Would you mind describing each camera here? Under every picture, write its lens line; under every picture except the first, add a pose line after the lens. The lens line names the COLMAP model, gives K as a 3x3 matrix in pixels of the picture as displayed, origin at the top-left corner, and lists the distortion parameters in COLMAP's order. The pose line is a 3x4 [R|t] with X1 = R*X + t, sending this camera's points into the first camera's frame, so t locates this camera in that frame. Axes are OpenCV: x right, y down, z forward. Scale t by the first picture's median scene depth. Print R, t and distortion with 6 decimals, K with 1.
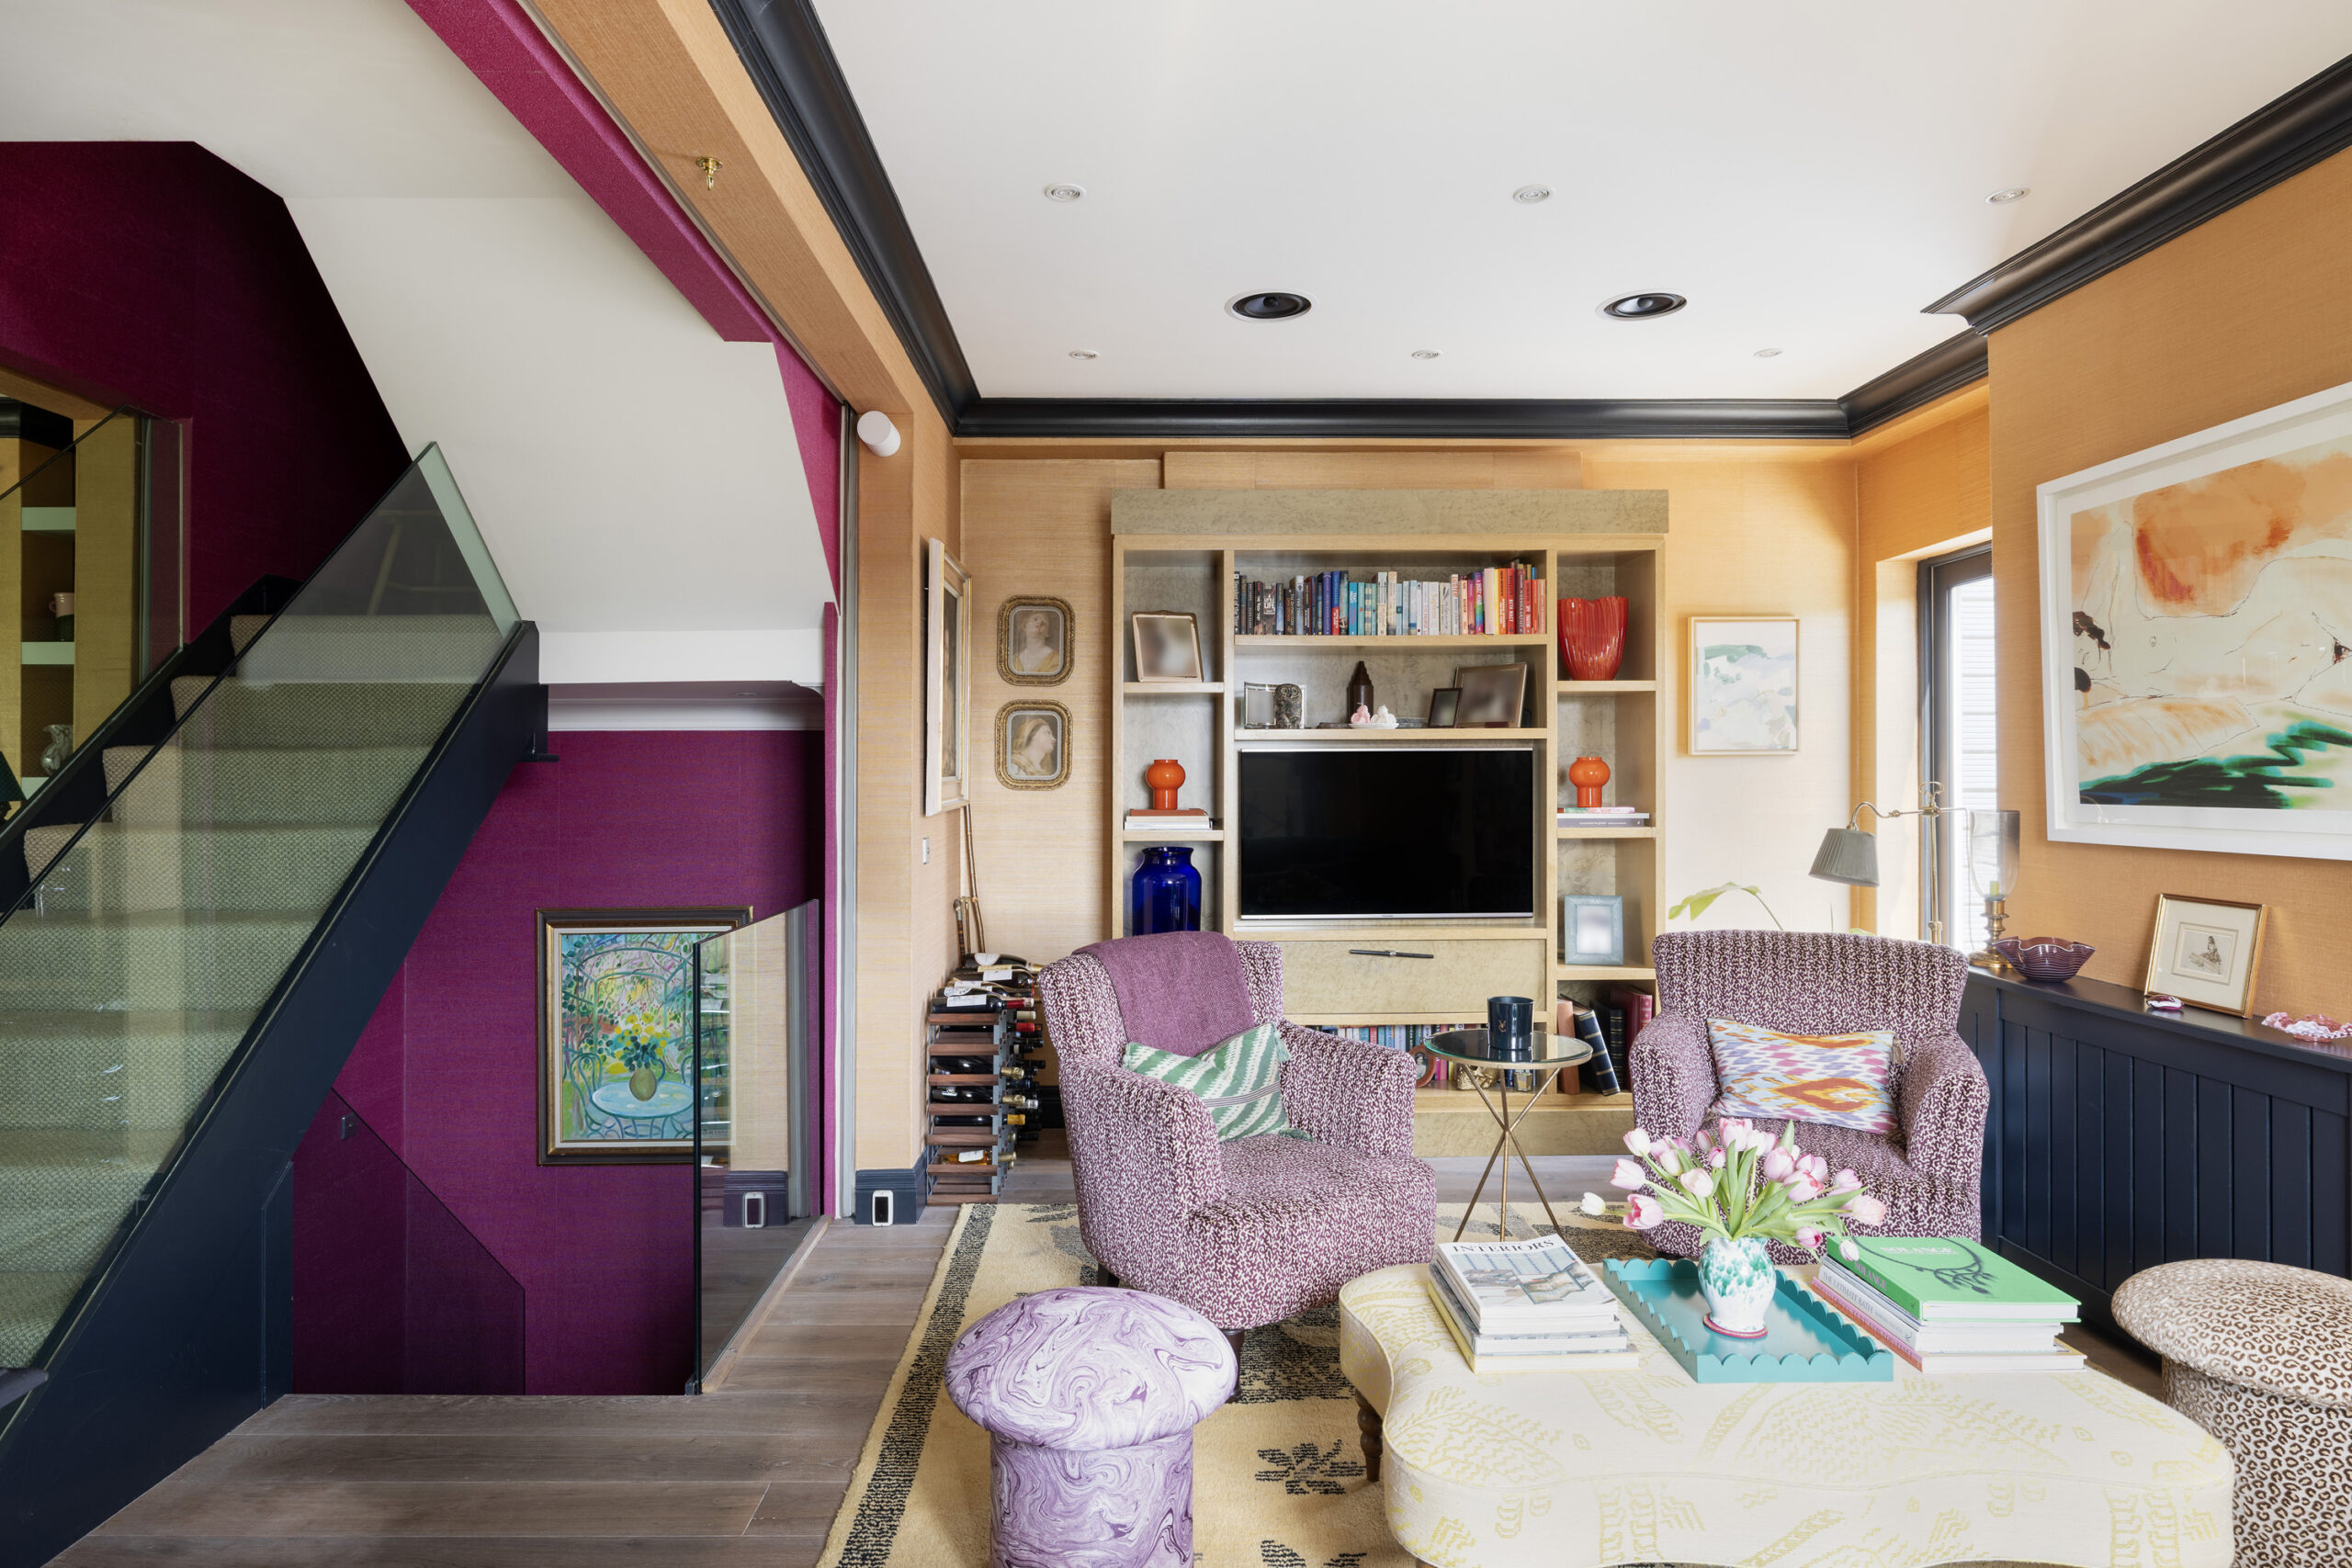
lens RADIAL K [[1341.3, 0, 1174.3], [0, 1341.3, 759.2], [0, 0, 1]] dist [0.000059, 0.000033]
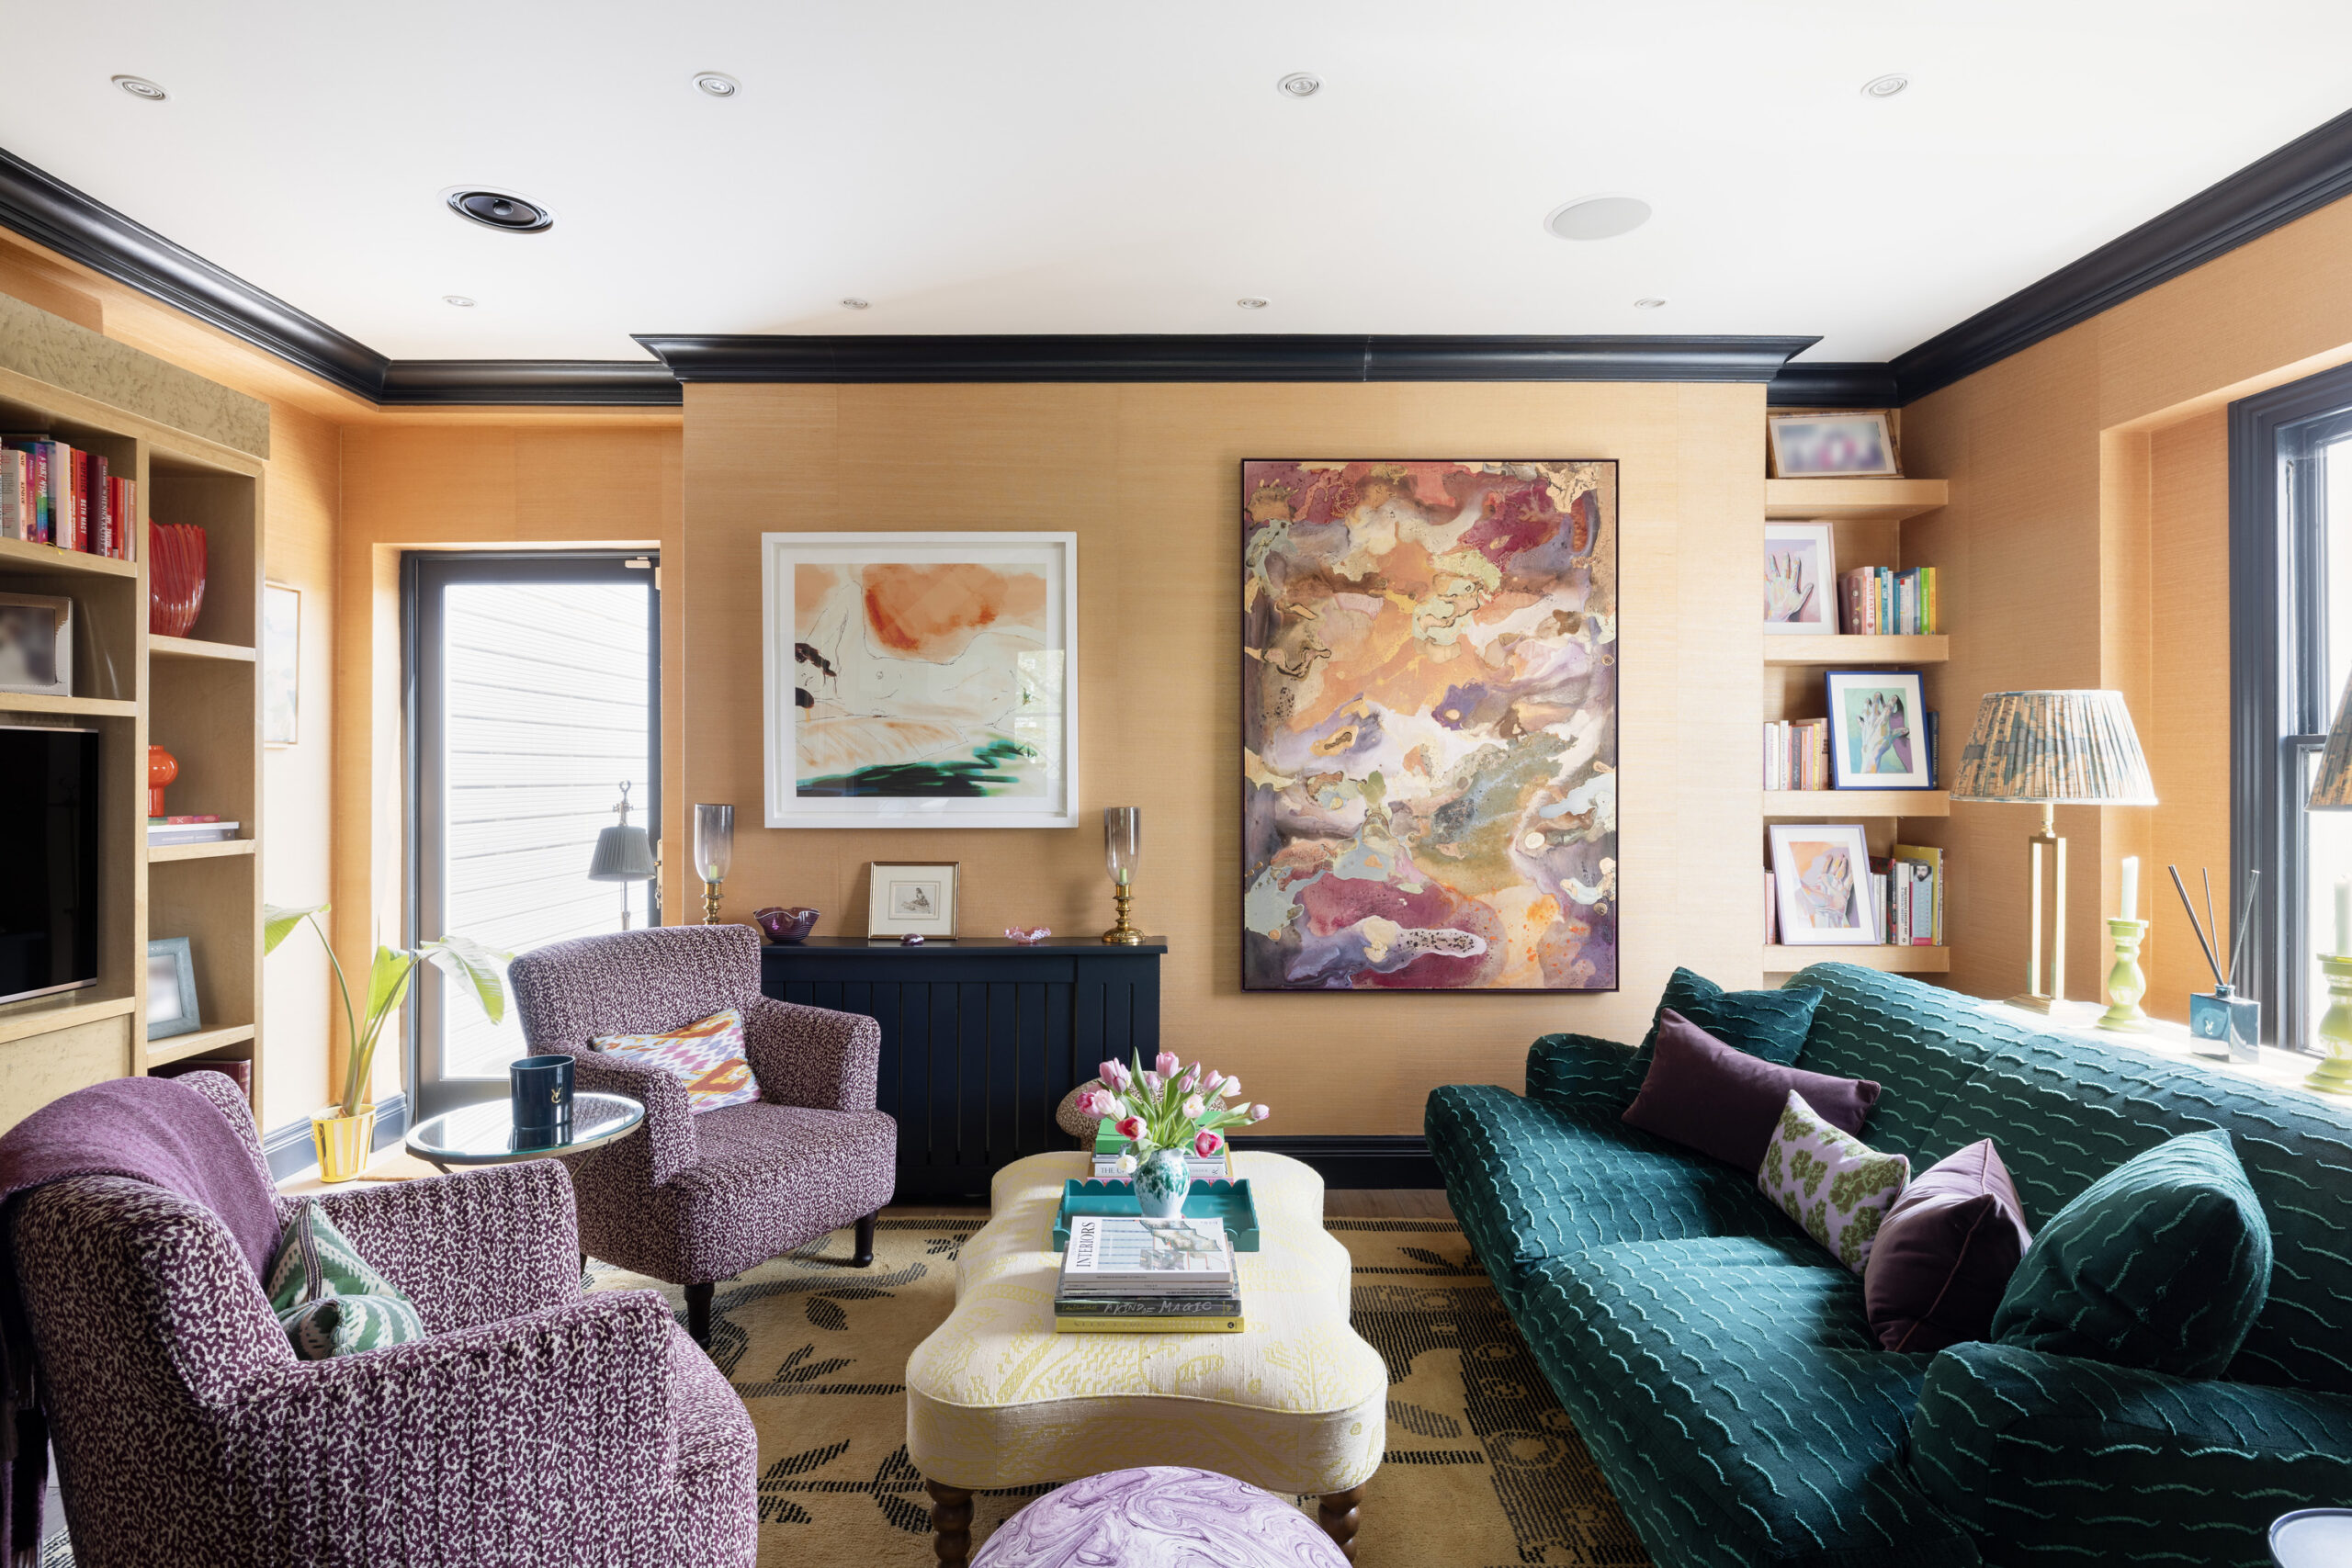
lens RADIAL K [[1212.2, 0, 1178.4], [0, 1212.2, 774.0], [0, 0, 1]] dist [-0.001205, 0.000025]
pose [[0.010890, 0.002610, 0.999937, -0.483059], [-0.015641, 0.999875, -0.002440, 0.009760], [-0.999818, -0.015613, 0.010930, 0.679338]]
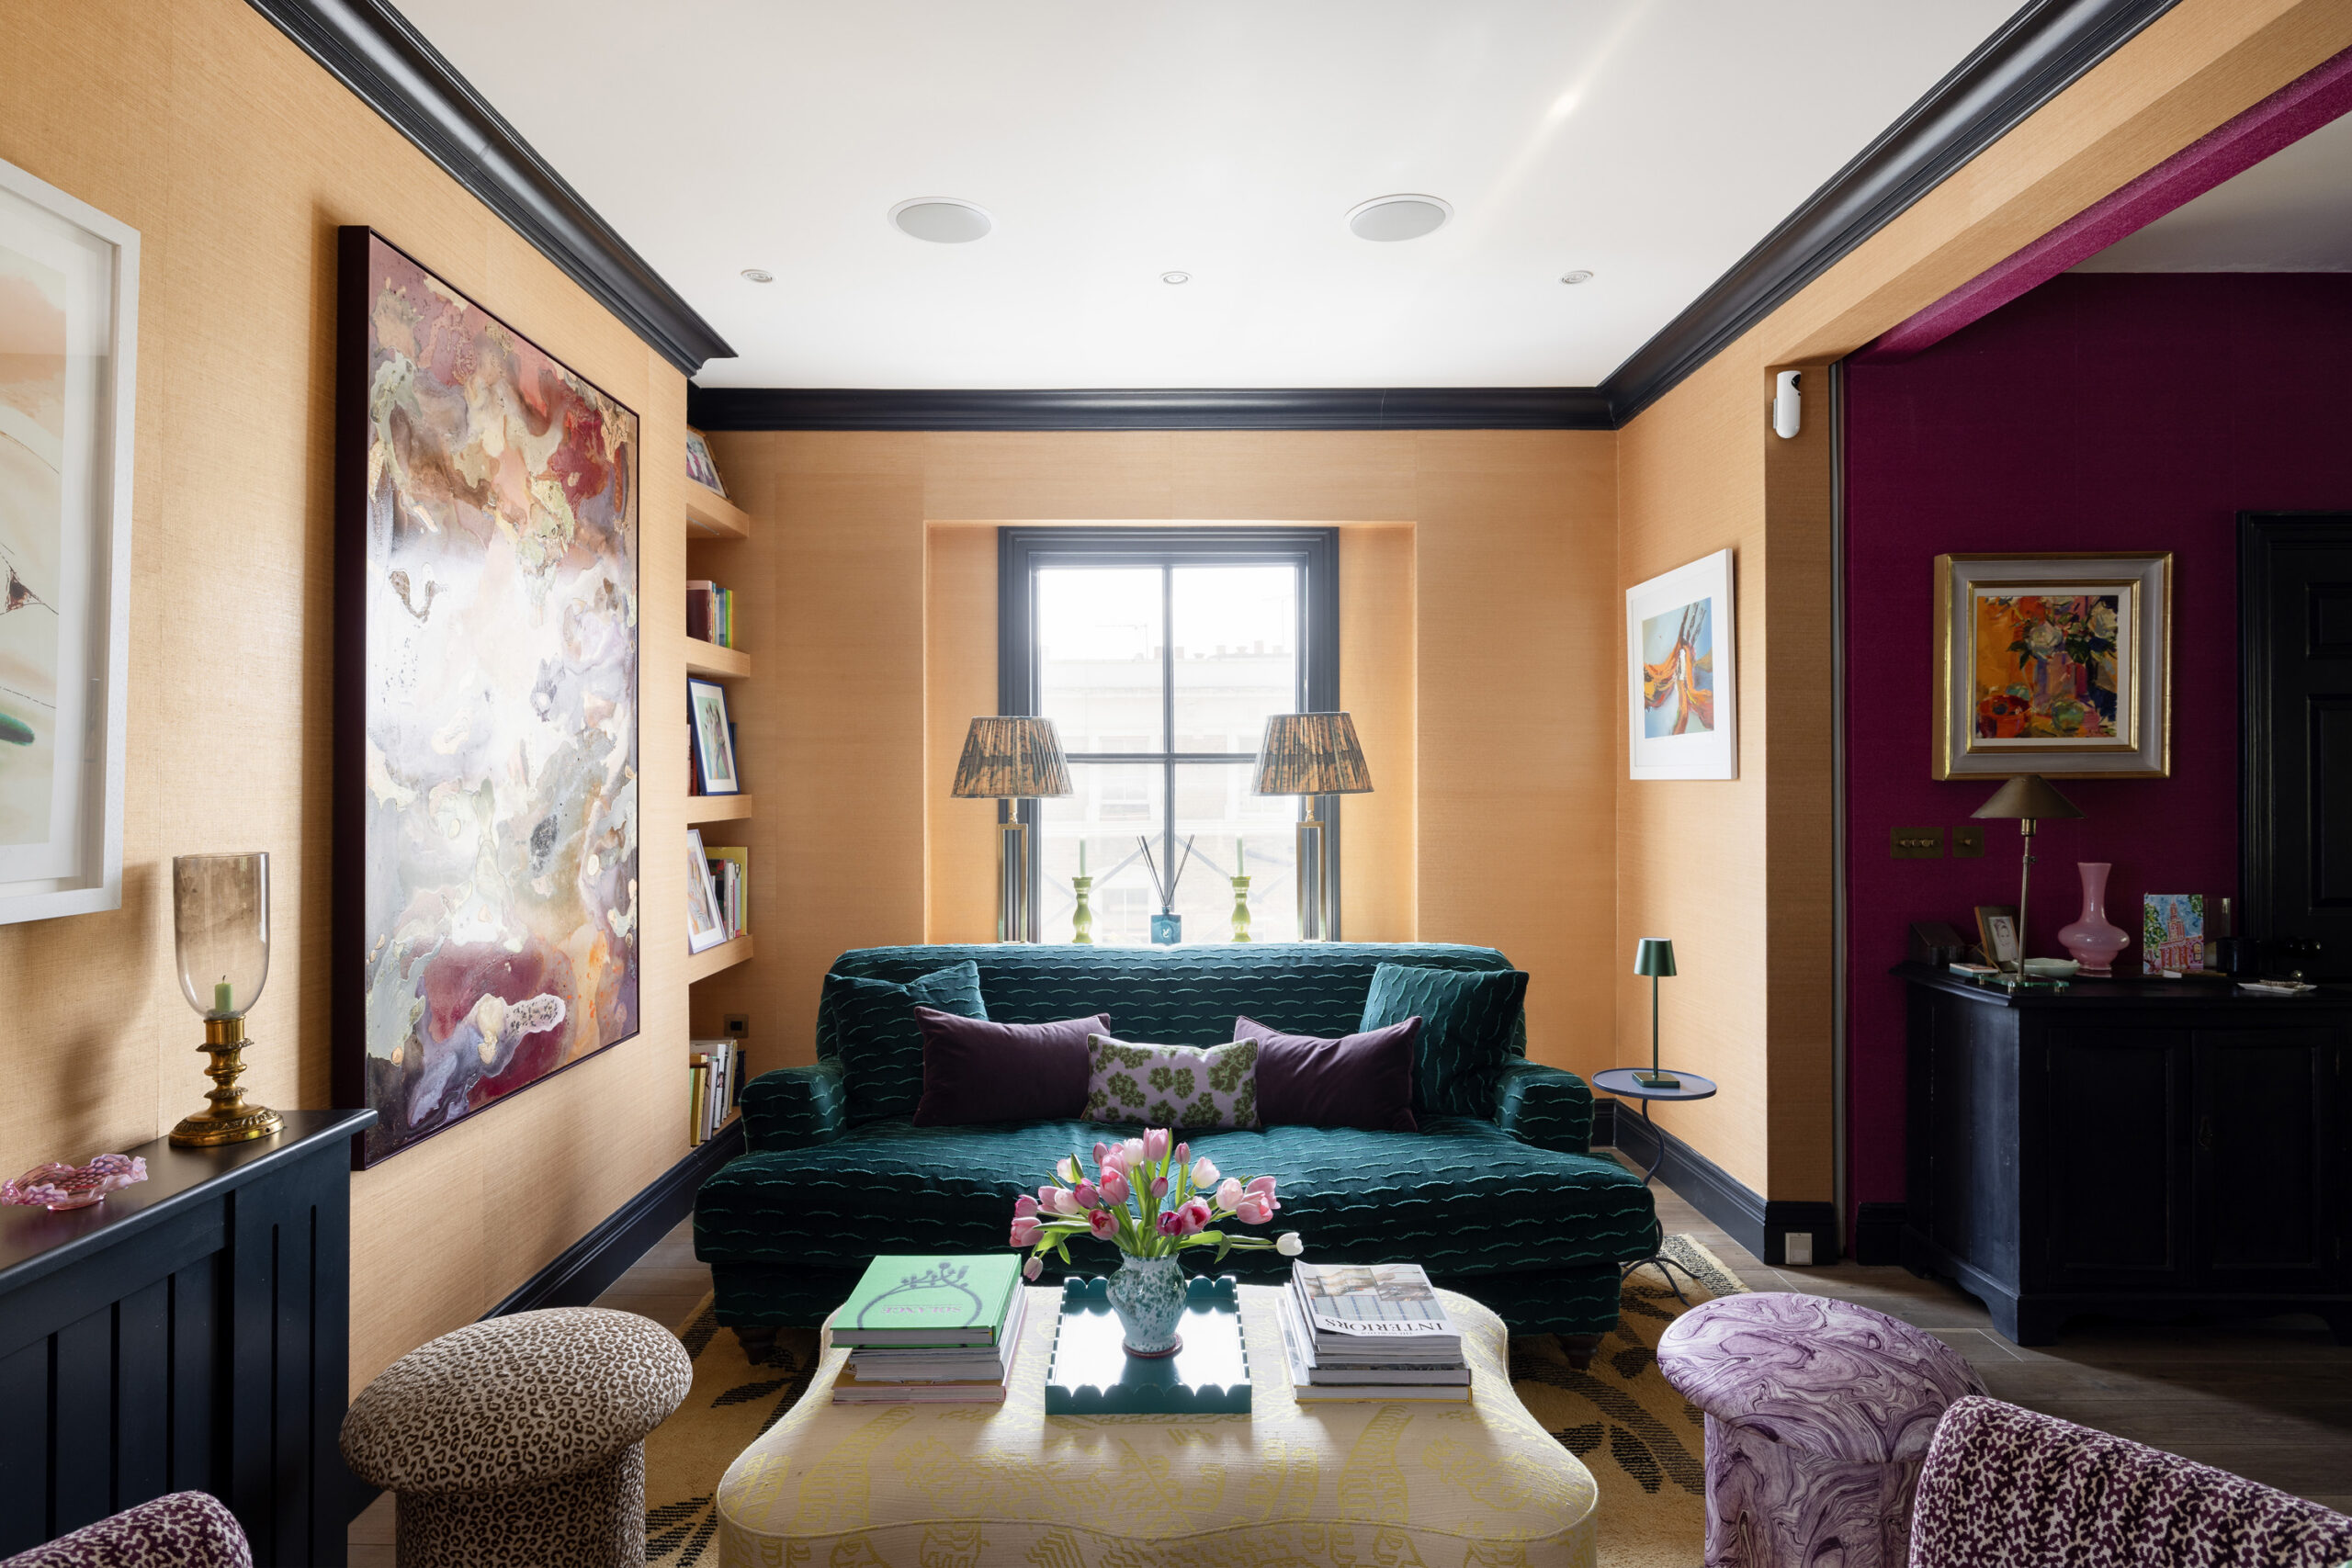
lens RADIAL K [[1257.5, 0, 1168.7], [0, 1257.5, 769.1], [0, 0, 1]] dist [0.000043, -0.000021]
pose [[-0.999708, 0.008348, 0.022657, 0.192839], [0.007854, 0.999732, -0.021791, 0.016631], [-0.022833, -0.021607, -0.999506, 1.270834]]
